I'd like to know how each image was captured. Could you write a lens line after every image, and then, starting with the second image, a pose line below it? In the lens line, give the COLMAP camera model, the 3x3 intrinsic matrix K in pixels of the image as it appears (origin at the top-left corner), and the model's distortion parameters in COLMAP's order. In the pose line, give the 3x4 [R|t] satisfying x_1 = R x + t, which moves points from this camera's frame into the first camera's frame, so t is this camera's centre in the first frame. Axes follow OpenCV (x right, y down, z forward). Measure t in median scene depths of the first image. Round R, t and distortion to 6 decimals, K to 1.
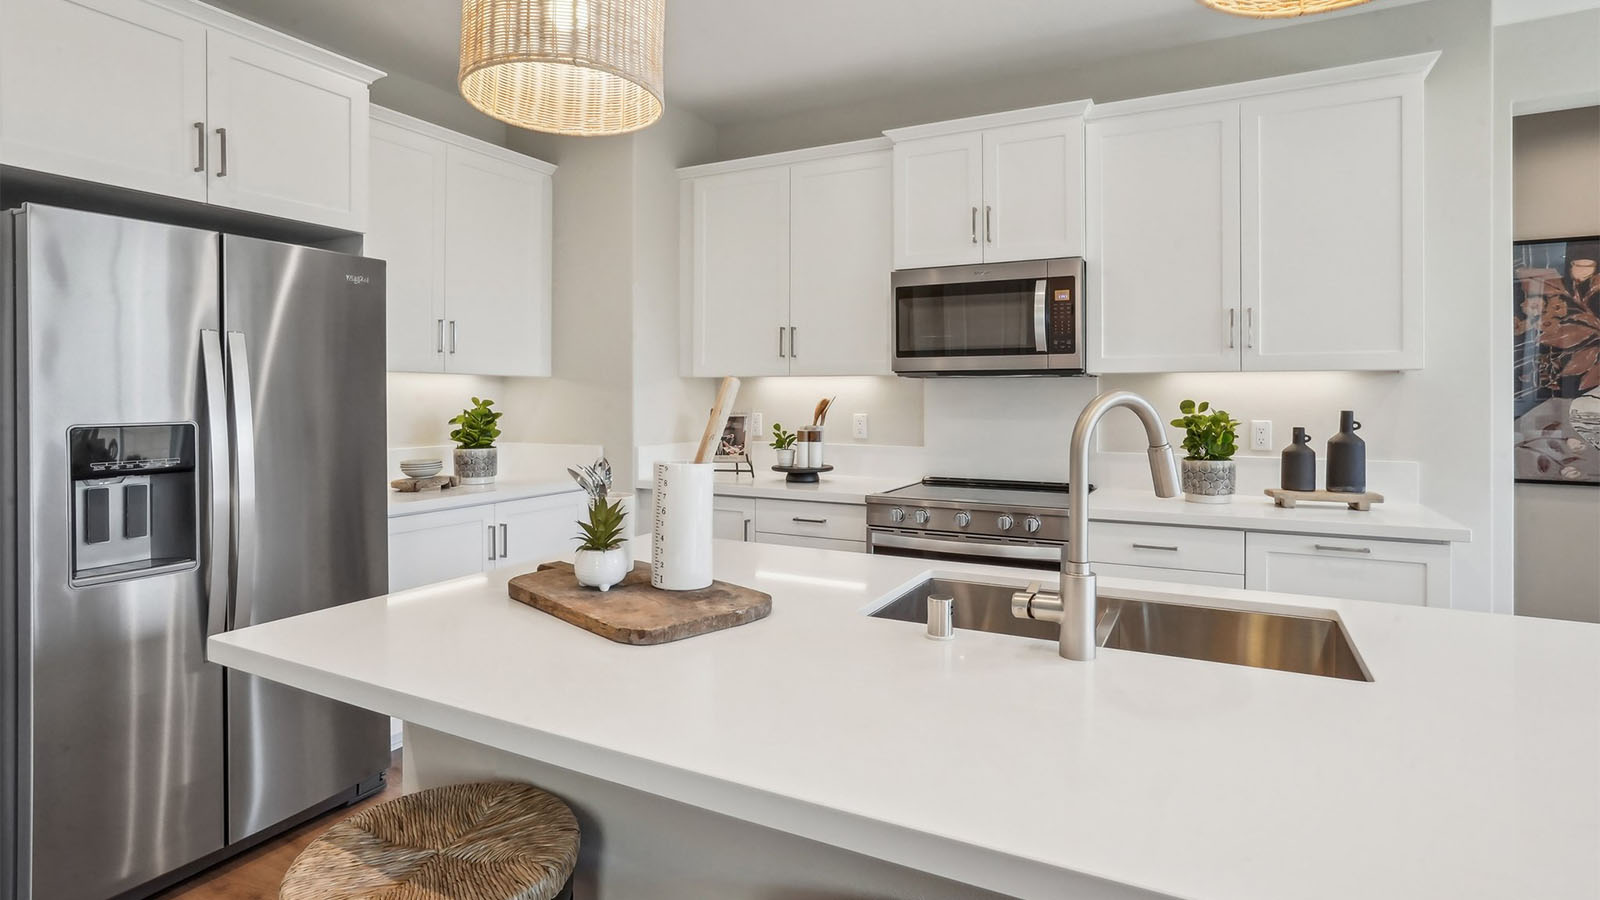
lens RADIAL K [[793.5, 0, 798.4], [0, 793.5, 400.4], [0, 0, 1]] dist [-0.012128, 0.000079]
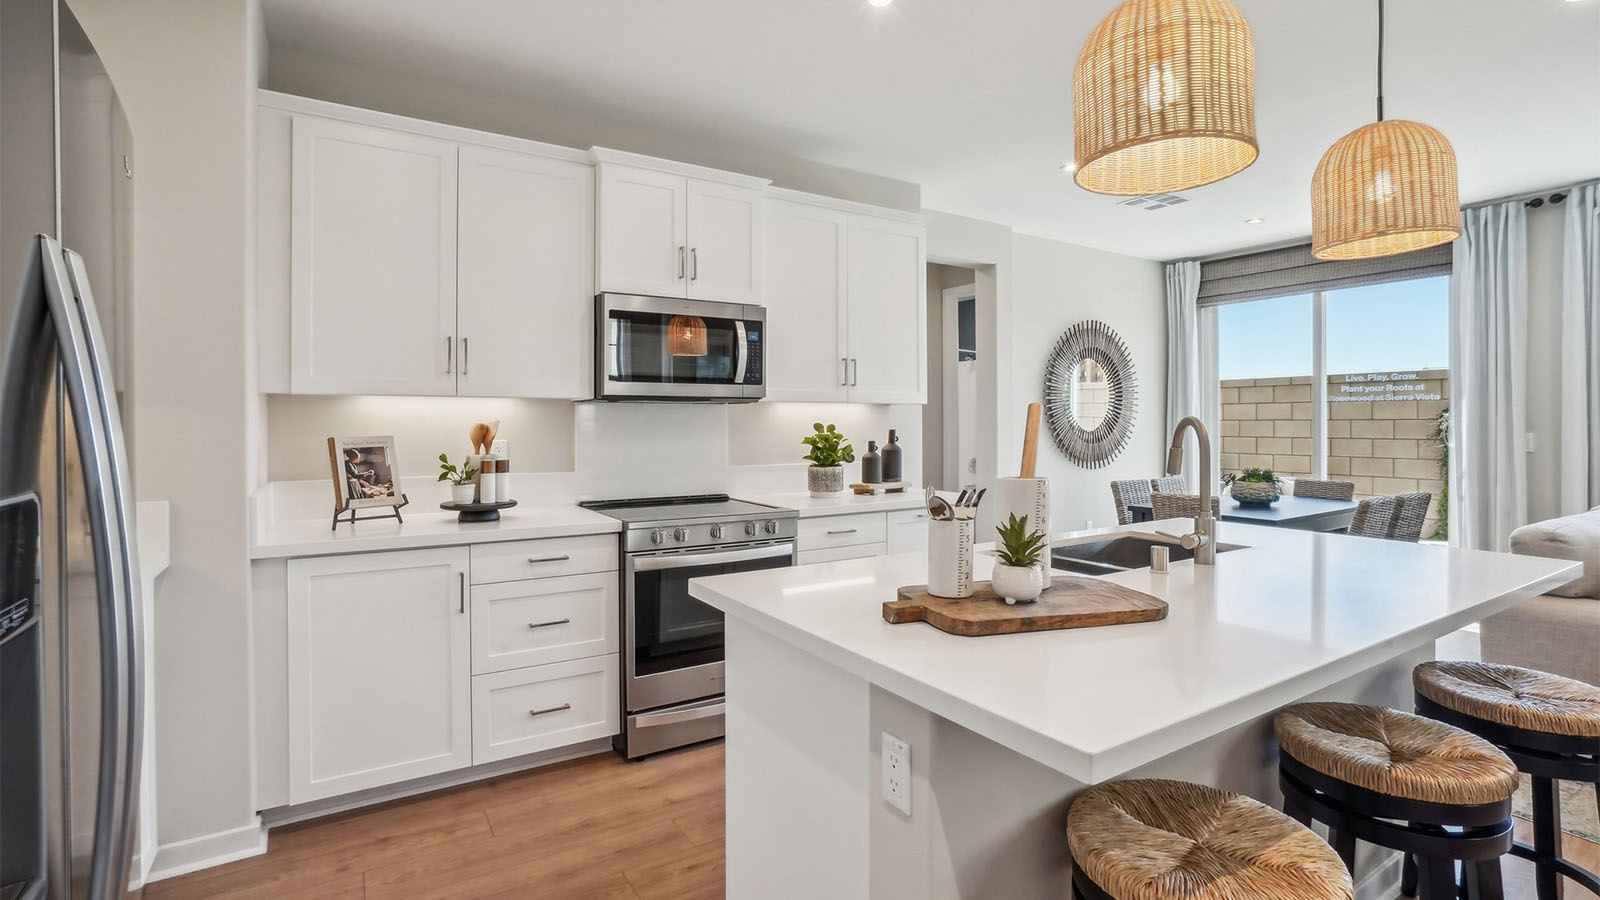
lens RADIAL K [[759.6, 0, 802.7], [0, 759.6, 429.6], [0, 0, 1]] dist [-0.003452, 0.000654]
pose [[0.519415, -0.011475, 0.854445, -0.608002], [0.004413, 0.999933, 0.010746, -0.003073], [-0.854511, -0.001811, 0.519431, 0.330023]]
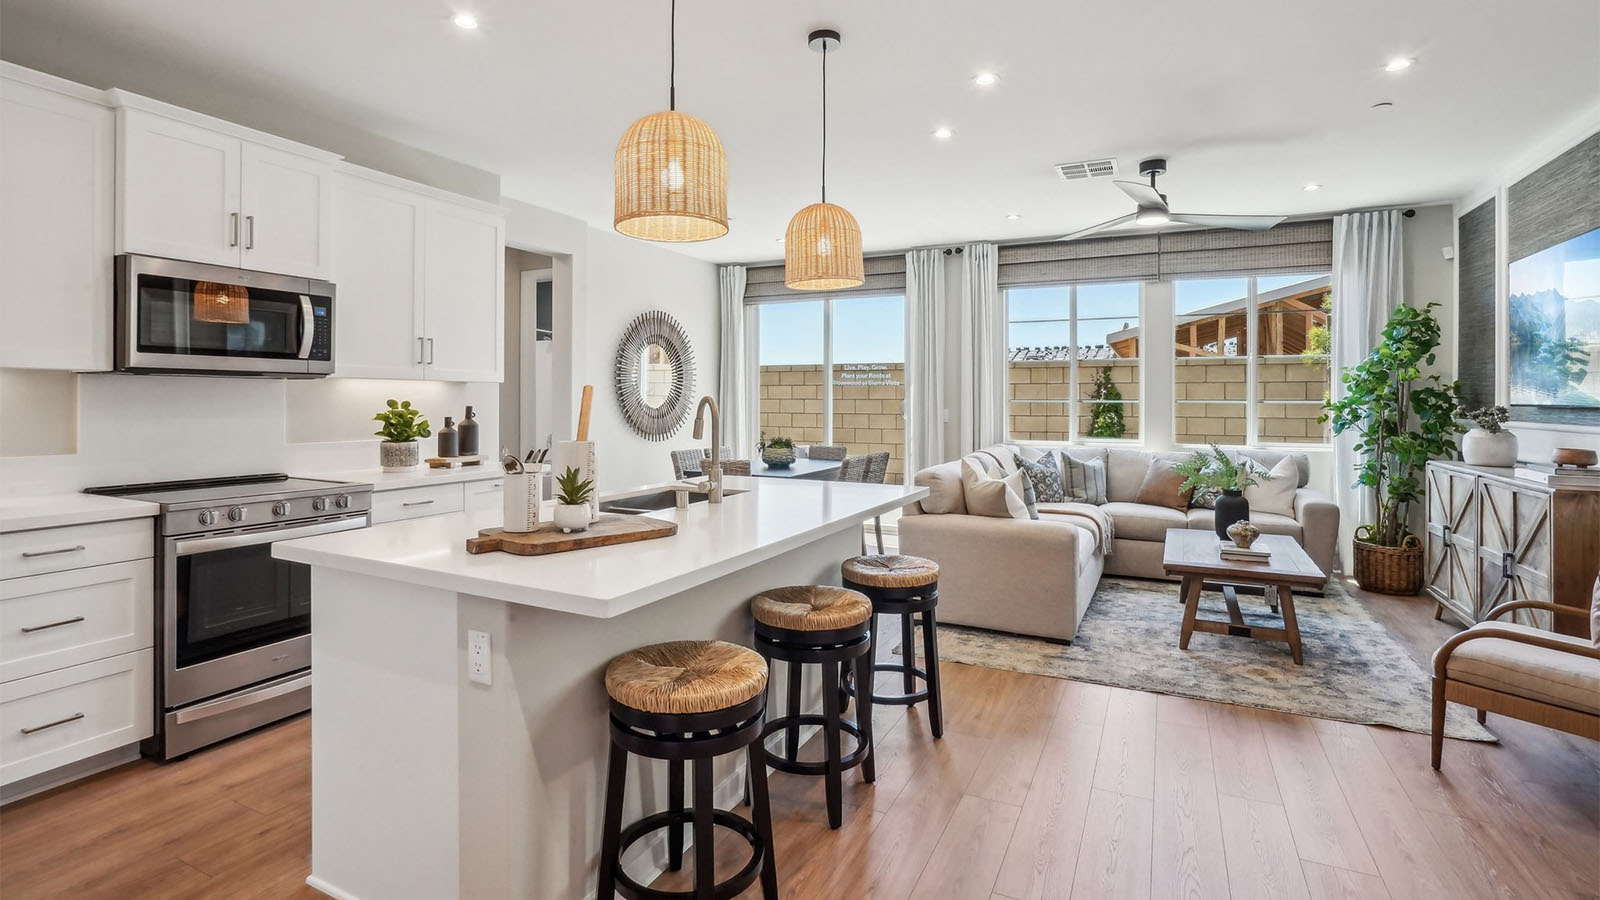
lens RADIAL K [[721.9, 0, 805.0], [0, 721.9, 397.6], [0, 0, 1]] dist [-0.060126, 0.021189]
pose [[-0.014940, 0.001537, 0.999887, -0.728346], [-0.002175, 0.999996, -0.001570, -0.003315], [-0.999886, -0.002198, -0.014937, 0.280720]]
